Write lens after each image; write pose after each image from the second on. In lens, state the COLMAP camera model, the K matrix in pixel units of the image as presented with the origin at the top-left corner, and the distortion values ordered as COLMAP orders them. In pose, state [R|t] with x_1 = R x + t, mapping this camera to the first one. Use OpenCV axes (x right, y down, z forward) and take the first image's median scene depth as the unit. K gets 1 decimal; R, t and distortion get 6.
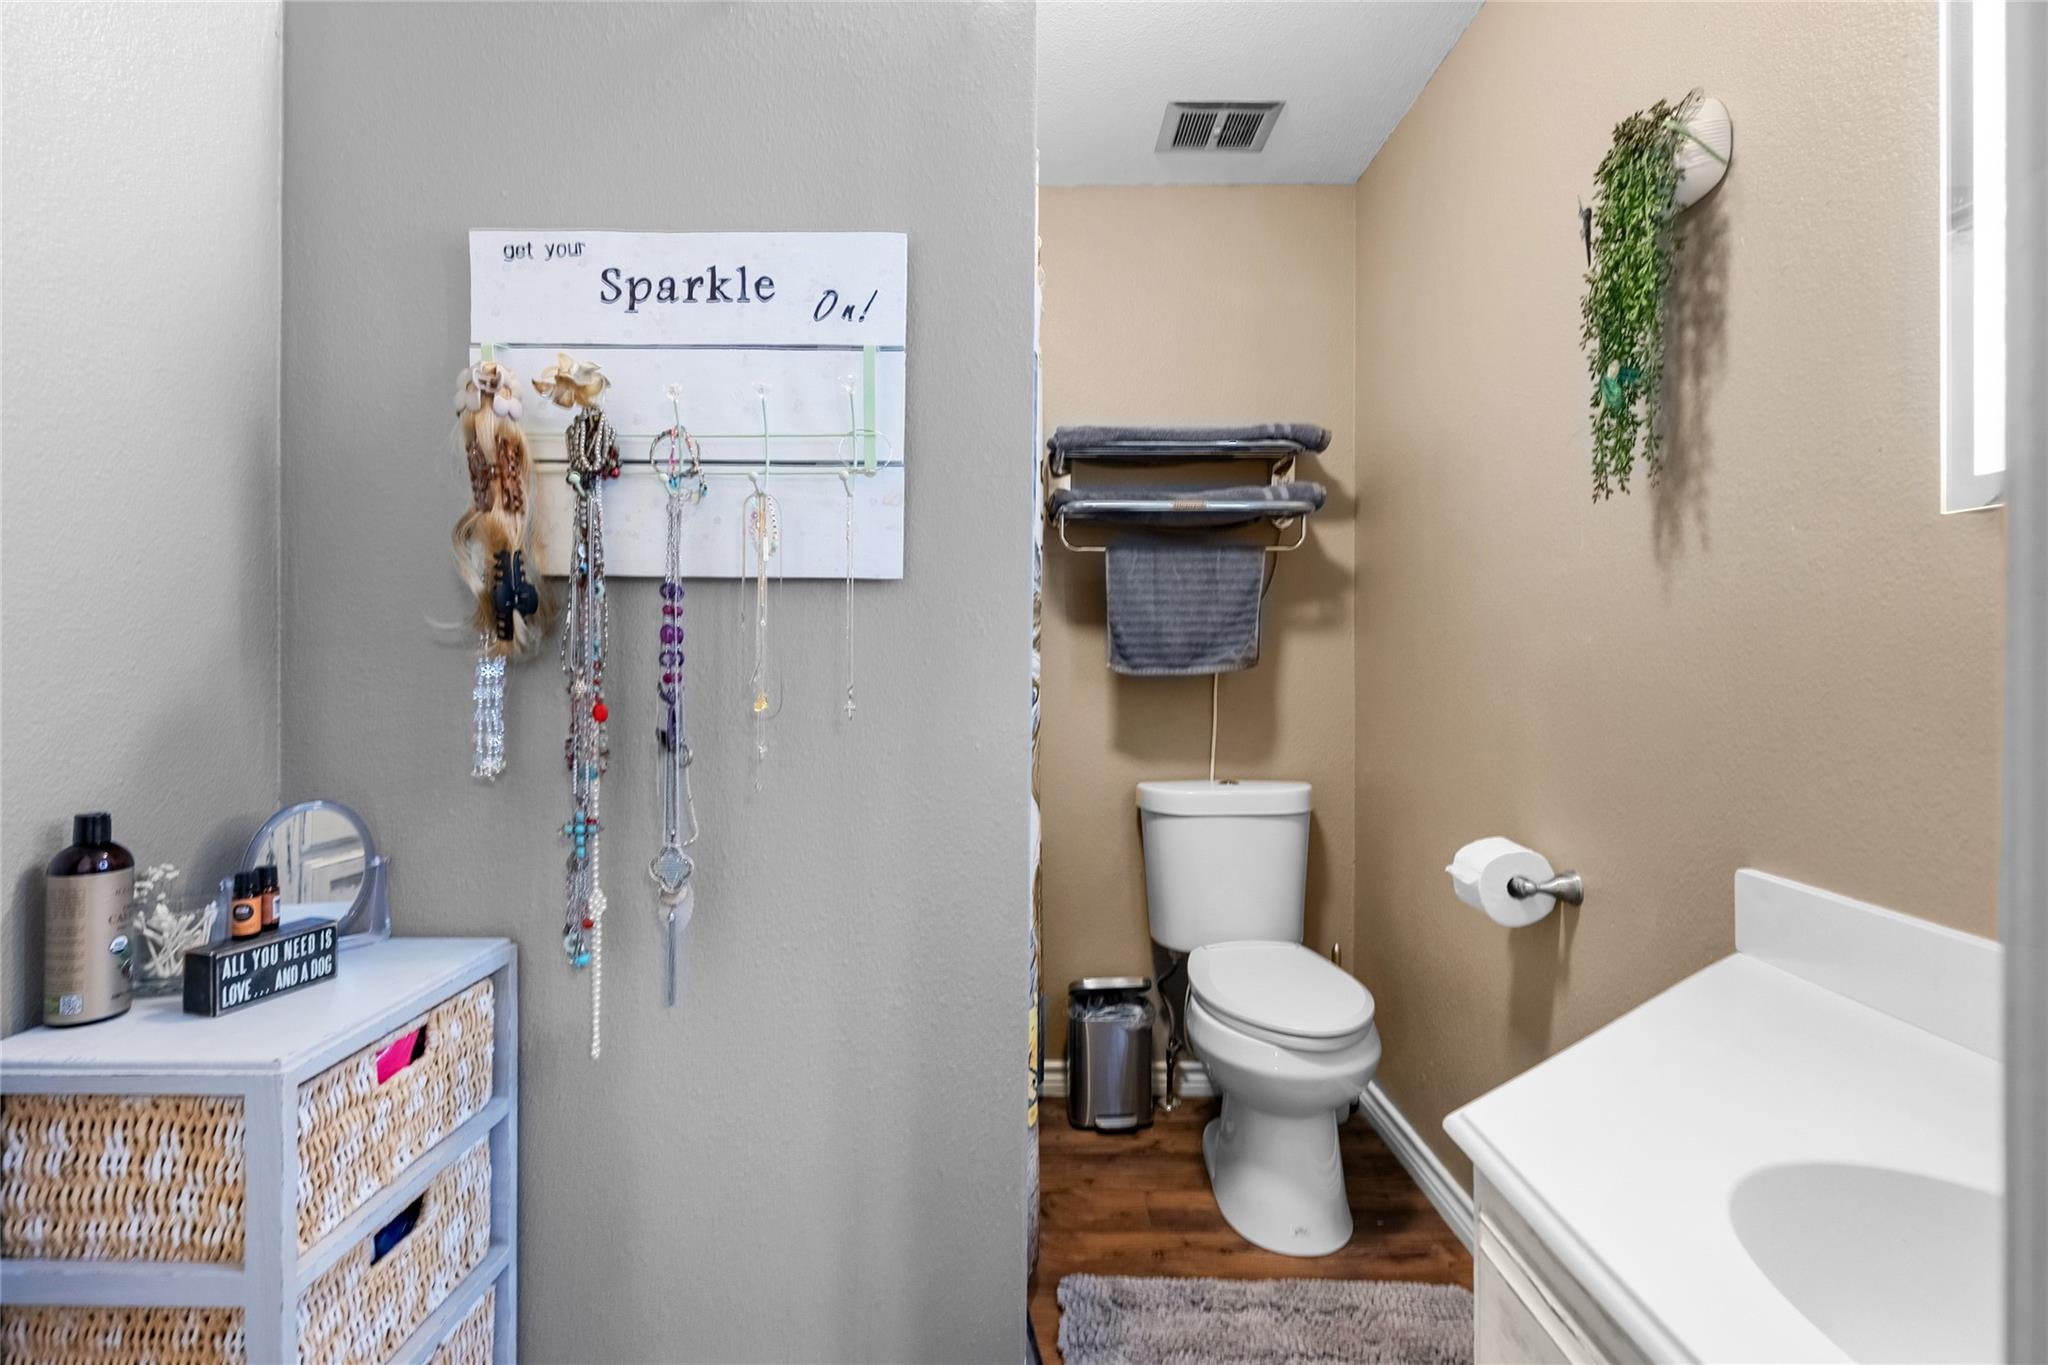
lens RADIAL K [[926.8, 0, 1015.0], [0, 926.8, 650.9], [0, 0, 1]] dist [0.002101, -0.000579]
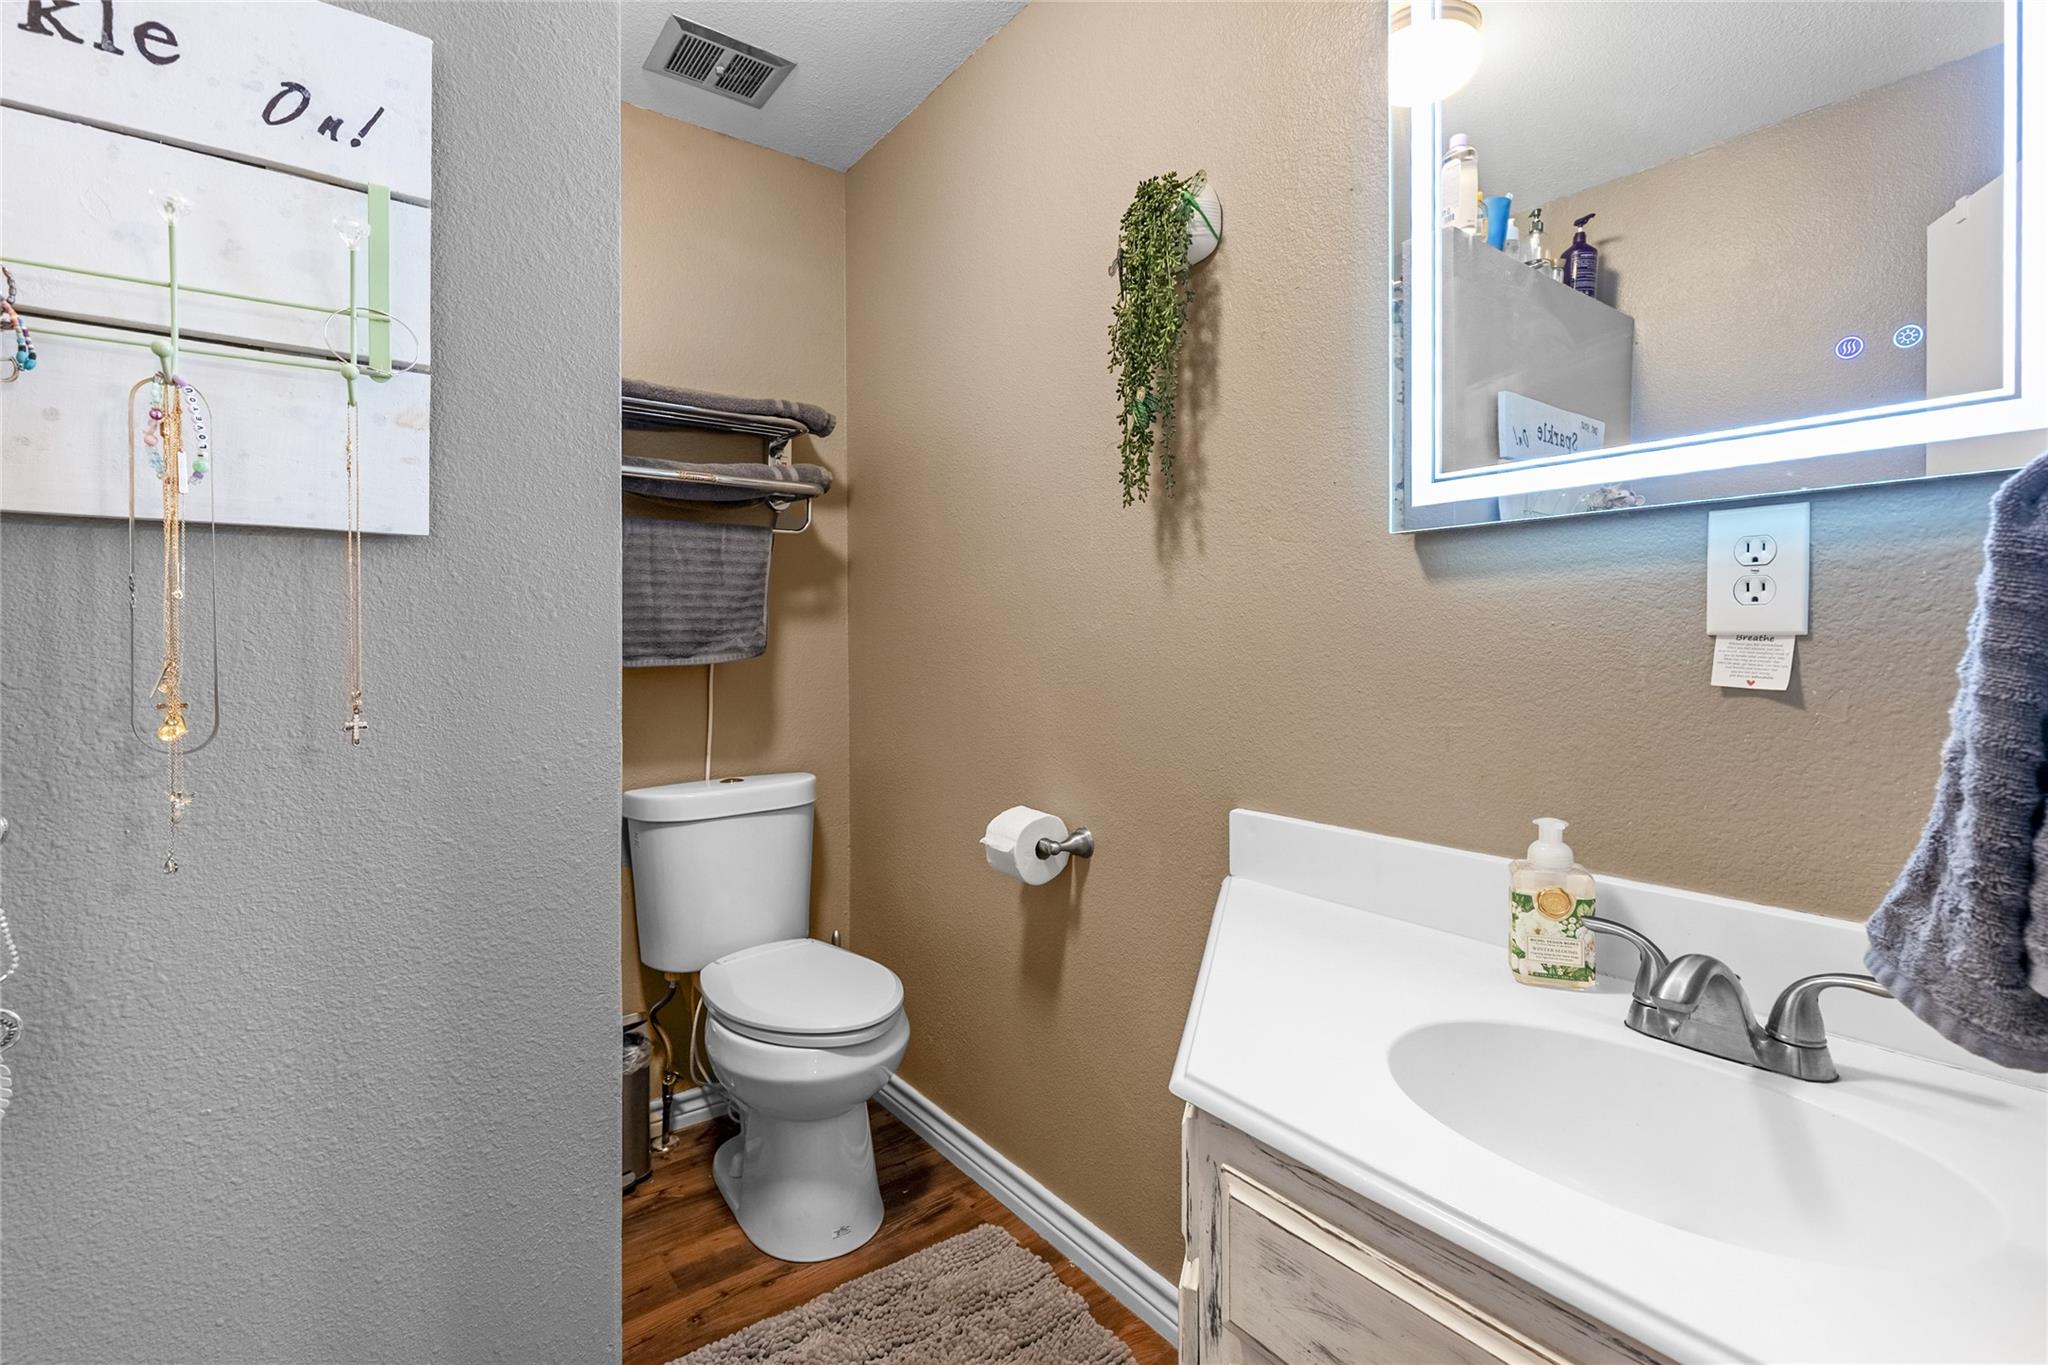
lens RADIAL K [[918.3, 0, 1003.0], [0, 918.3, 648.7], [0, 0, 1]] dist [0.001519, -0.001233]
pose [[0.799794, -0.012552, 0.600143, -0.126636], [0.006262, 0.999901, 0.012567, 0.000446], [-0.600242, -0.006293, 0.799794, 0.122431]]
